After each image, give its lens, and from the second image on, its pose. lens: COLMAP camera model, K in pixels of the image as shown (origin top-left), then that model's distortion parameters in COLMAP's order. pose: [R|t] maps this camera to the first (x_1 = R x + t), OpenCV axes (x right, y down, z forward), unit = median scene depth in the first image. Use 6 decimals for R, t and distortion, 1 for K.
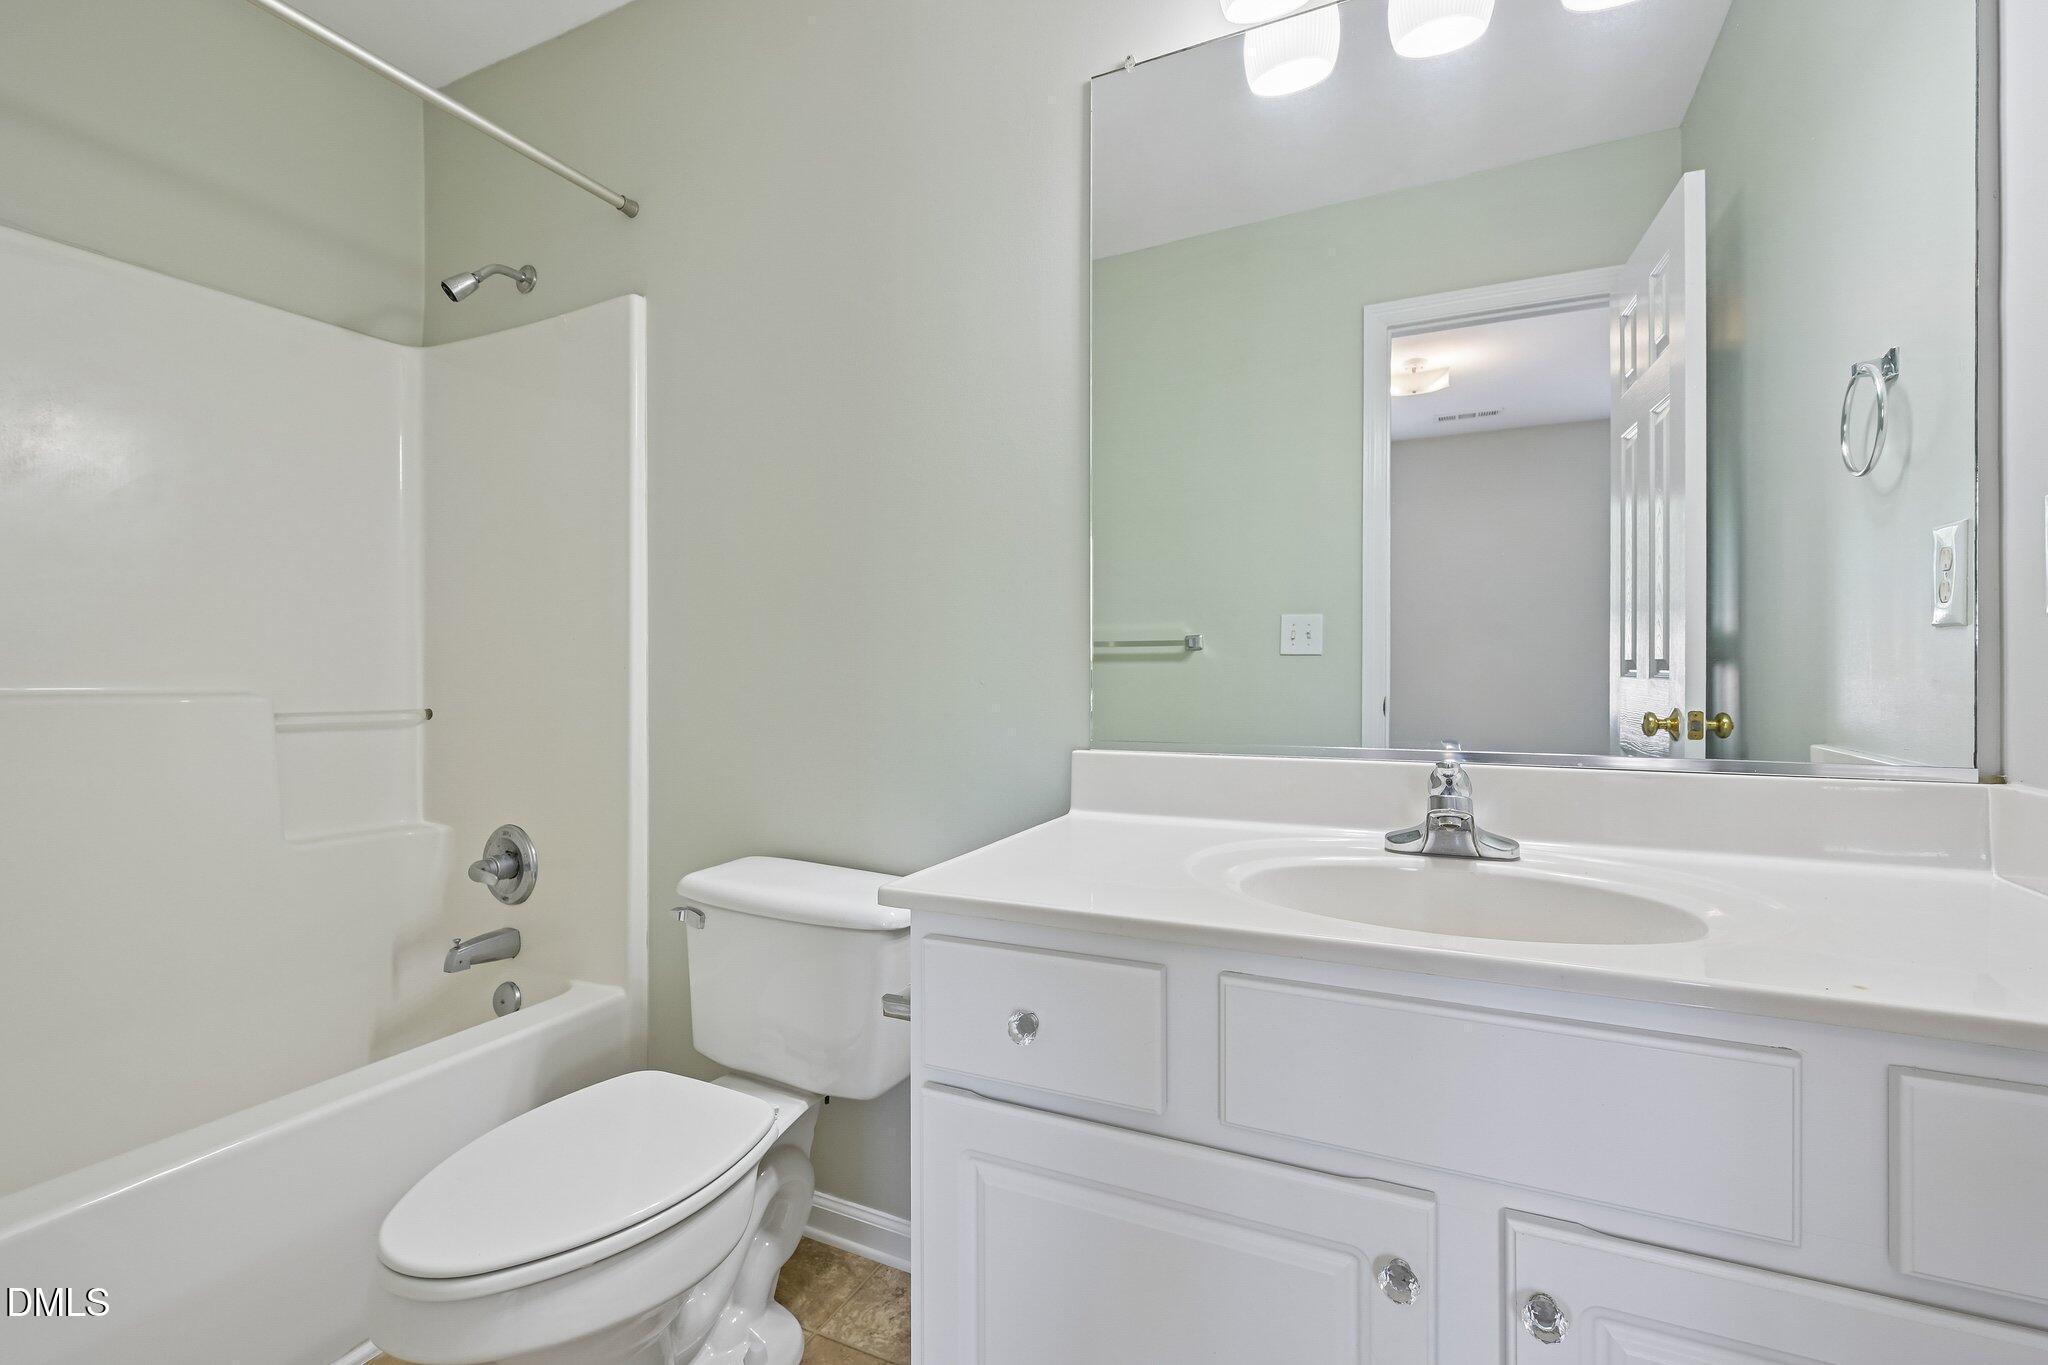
lens RADIAL K [[875.0, 0, 1025.8], [0, 875.0, 687.3], [0, 0, 1]] dist [-0.000451, 0.000241]
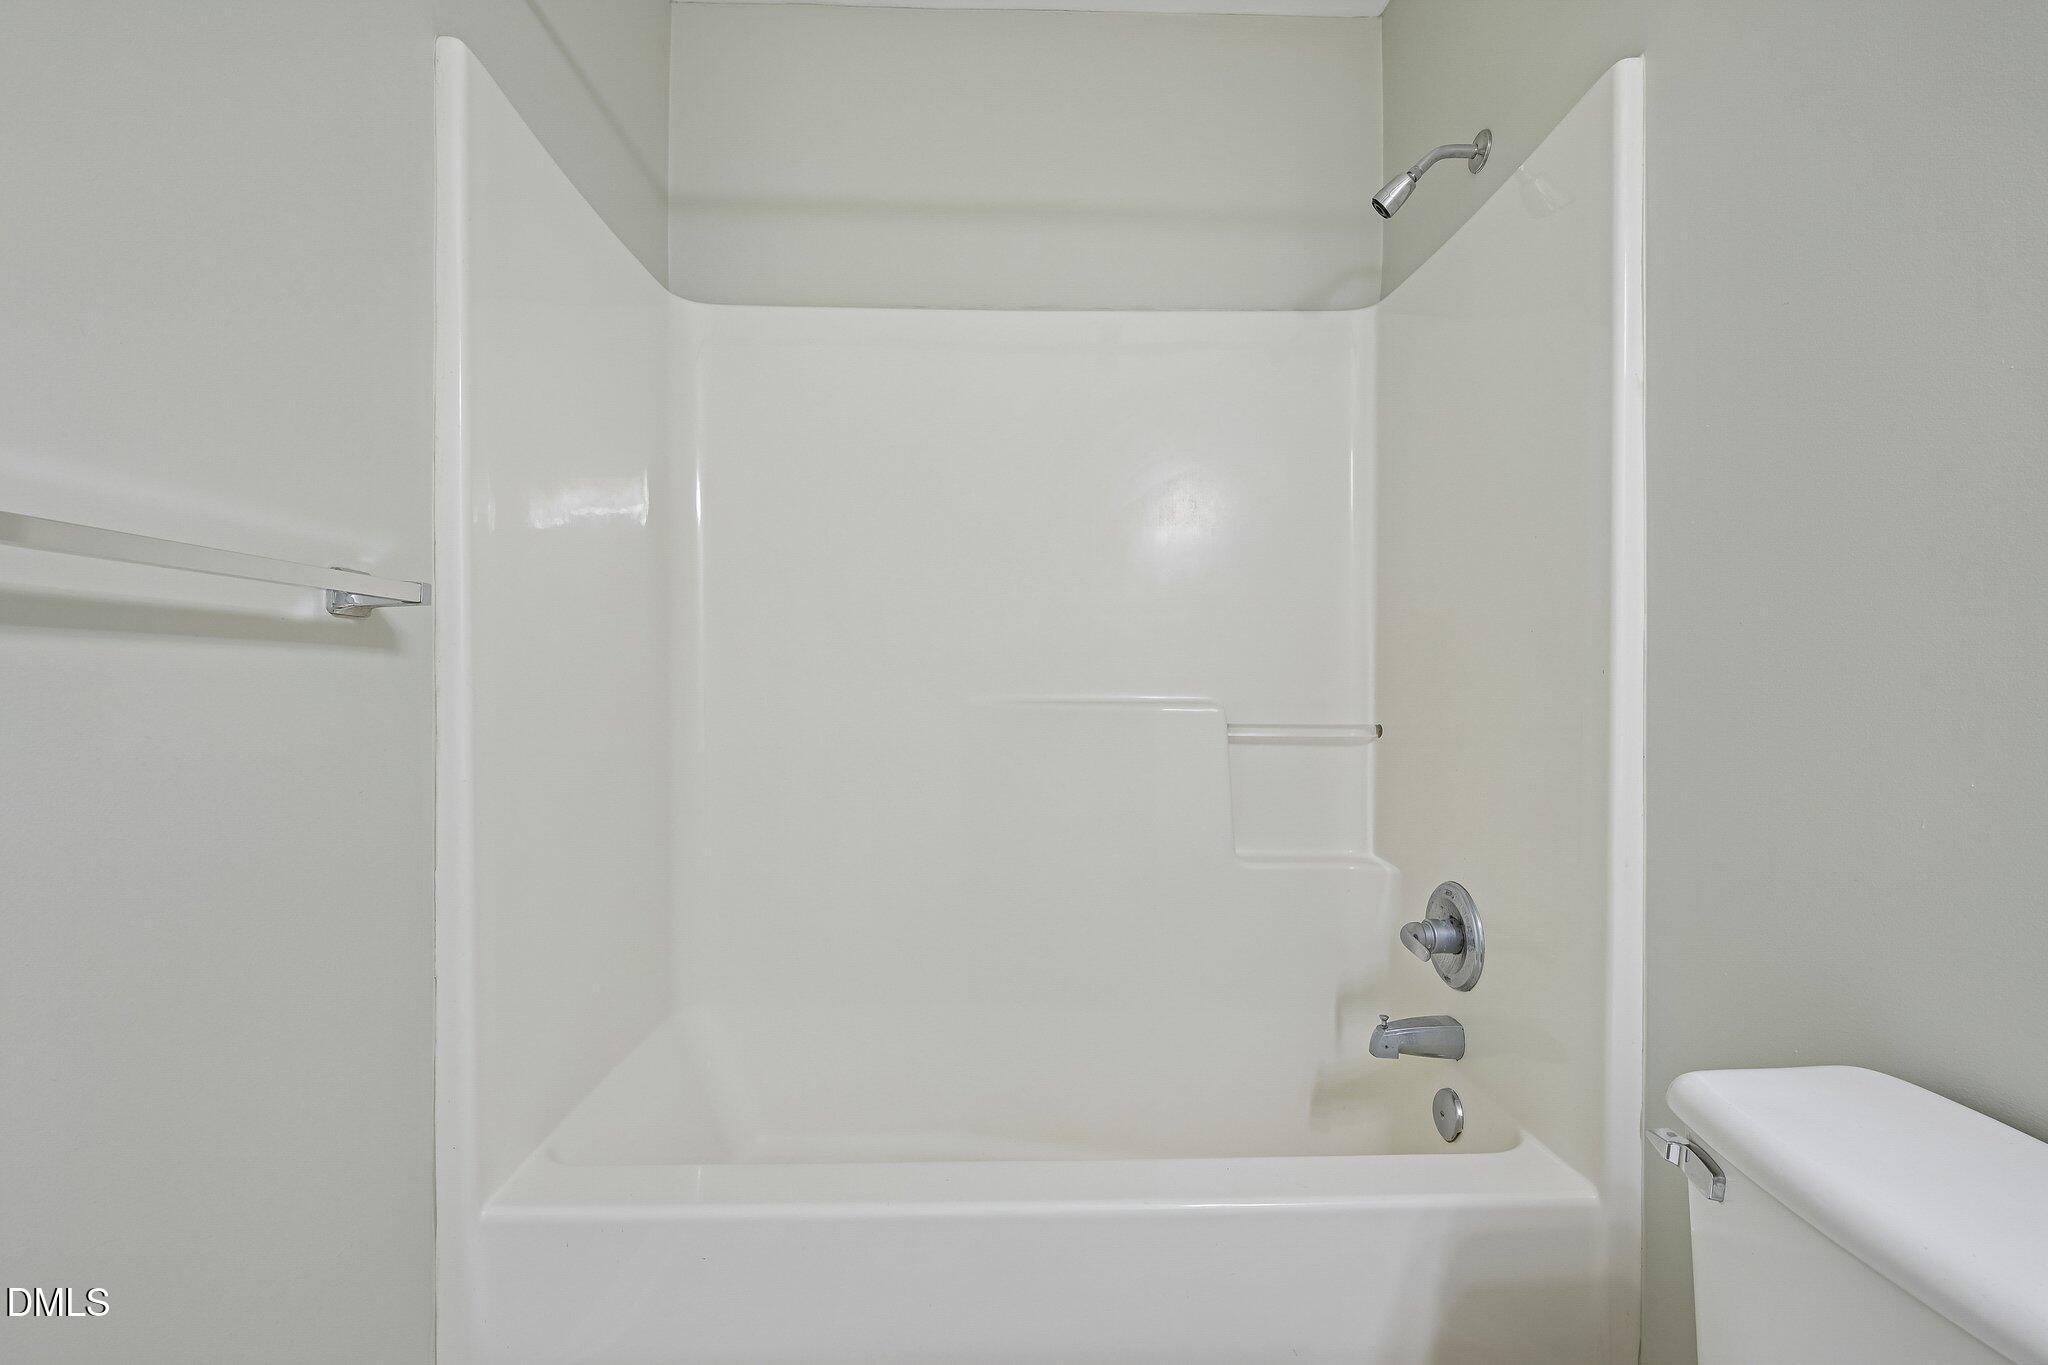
lens RADIAL K [[875.0, 0, 1025.8], [0, 875.0, 687.3], [0, 0, 1]] dist [-0.000451, 0.000241]
pose [[0.451594, -0.000303, -0.892223, -0.082920], [-0.013713, 0.999879, -0.007280, -0.000952], [0.892118, 0.015523, 0.451536, 0.329143]]
